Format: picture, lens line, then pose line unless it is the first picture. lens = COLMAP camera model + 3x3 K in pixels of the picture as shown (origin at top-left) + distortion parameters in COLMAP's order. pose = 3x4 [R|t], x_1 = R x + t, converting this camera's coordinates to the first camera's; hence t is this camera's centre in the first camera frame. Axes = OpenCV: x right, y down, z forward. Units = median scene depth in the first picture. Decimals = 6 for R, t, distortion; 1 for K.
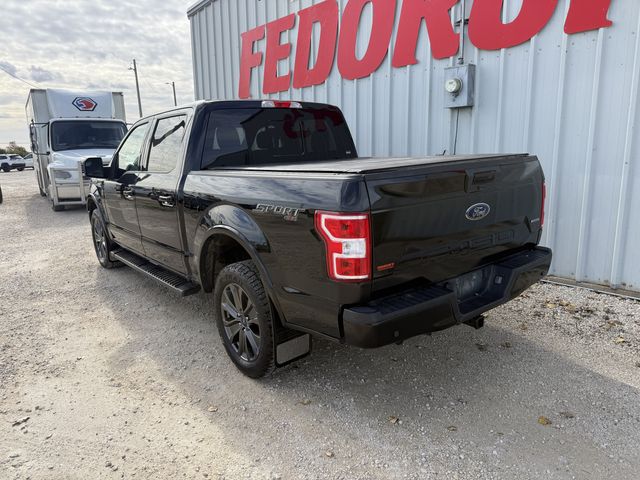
lens RADIAL K [[452.5, 0, 315.5], [0, 452.5, 241.3], [0, 0, 1]] dist [0.018656, -0.023837]
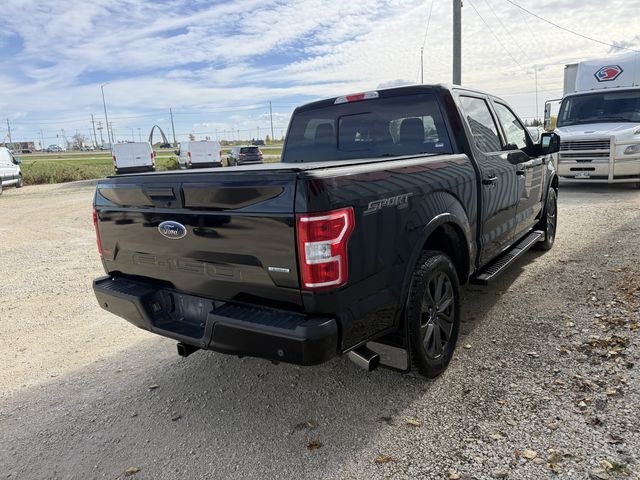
lens RADIAL K [[452.5, 0, 315.5], [0, 452.5, 241.3], [0, 0, 1]] dist [0.018656, -0.023837]
pose [[0.256634, 0.210438, -0.943321, 0.958064], [-0.143435, 0.973494, 0.178147, -0.182431], [0.955806, 0.089586, 0.280016, 0.750515]]
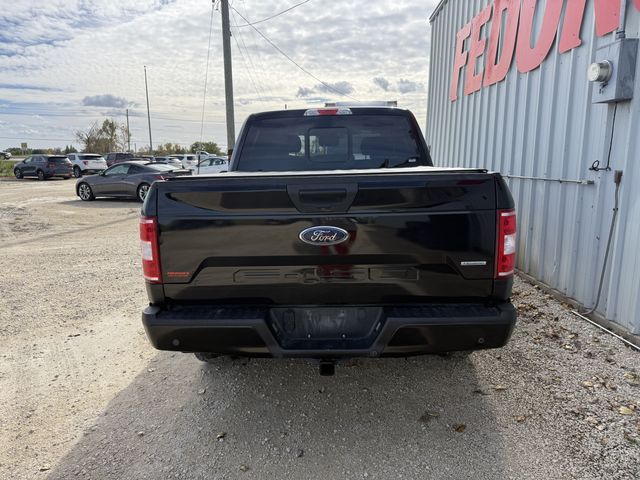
lens RADIAL K [[452.5, 0, 315.5], [0, 452.5, 241.3], [0, 0, 1]] dist [0.018656, -0.023837]
pose [[0.756343, 0.137910, -0.639474, 0.645960], [-0.142651, 0.988771, 0.044519, -0.066471], [0.638433, 0.057550, 0.767523, 0.257830]]
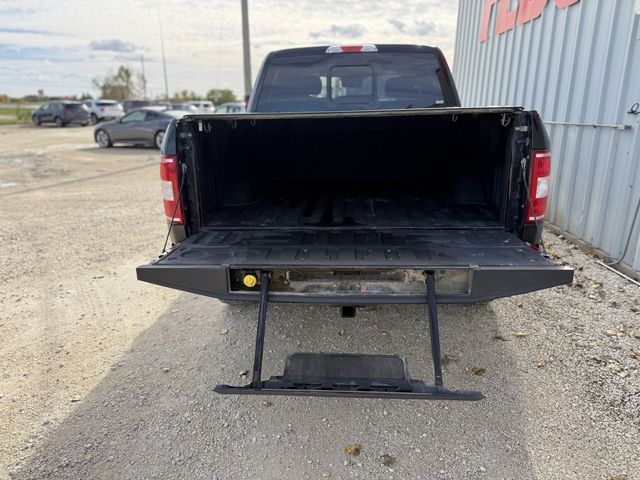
lens RADIAL K [[451.3, 0, 317.7], [0, 451.3, 241.2], [0, 0, 1]] dist [0.026807, -0.035198]
pose [[0.733116, 0.216376, -0.644766, 0.631930], [-0.151638, 0.976179, 0.155179, -0.050842], [0.662984, -0.015993, 0.748463, 0.264566]]
